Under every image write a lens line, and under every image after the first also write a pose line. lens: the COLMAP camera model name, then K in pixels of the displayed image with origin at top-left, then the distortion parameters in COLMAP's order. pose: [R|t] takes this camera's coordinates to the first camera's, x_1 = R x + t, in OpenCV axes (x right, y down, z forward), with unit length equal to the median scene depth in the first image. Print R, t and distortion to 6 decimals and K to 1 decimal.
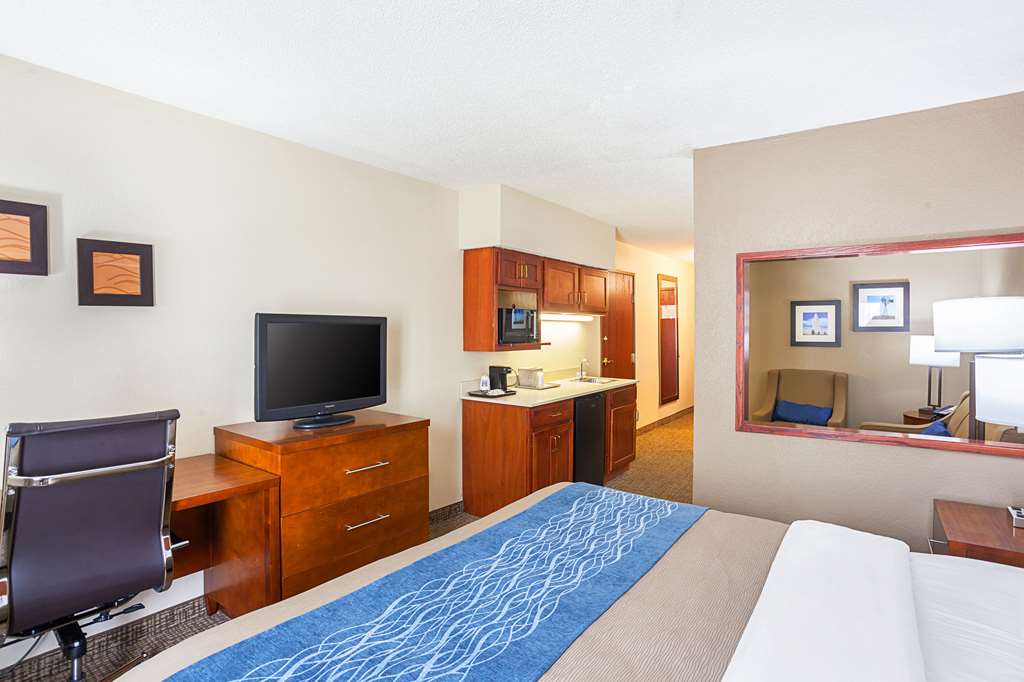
lens RADIAL K [[522.9, 0, 518.7], [0, 522.9, 336.4], [0, 0, 1]] dist [-0.059891, 0.002054]
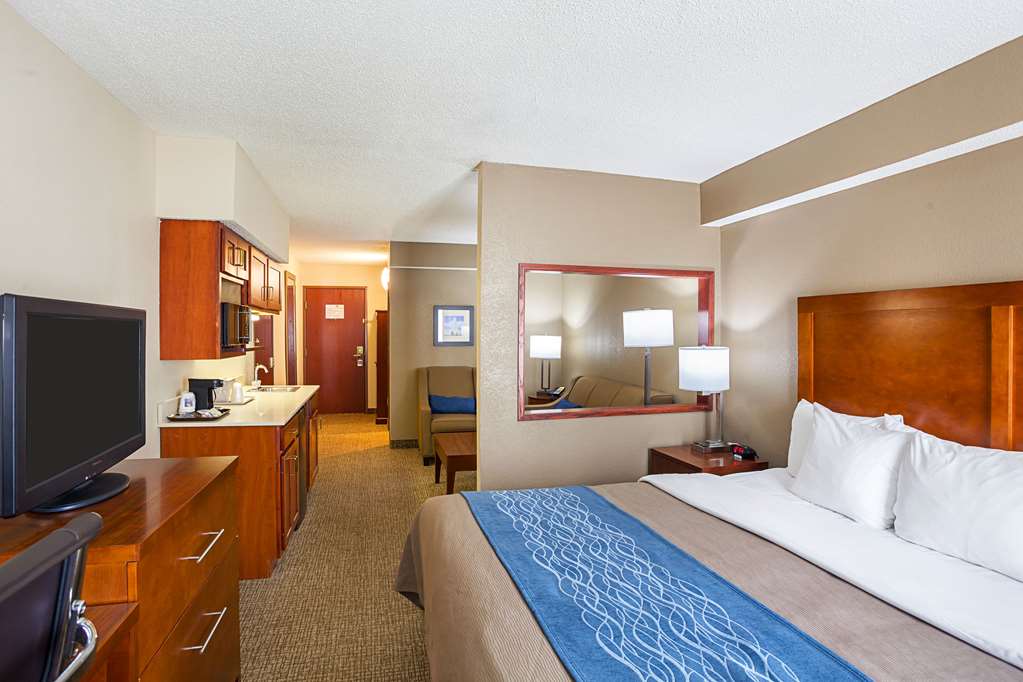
lens RADIAL K [[522.4, 0, 519.9], [0, 522.4, 324.1], [0, 0, 1]] dist [-0.059891, 0.002054]
pose [[0.640989, 0.011804, 0.767459, -0.716278], [0.008566, 0.999709, -0.022531, -0.002463], [-0.767502, 0.021016, 0.640702, 0.409444]]
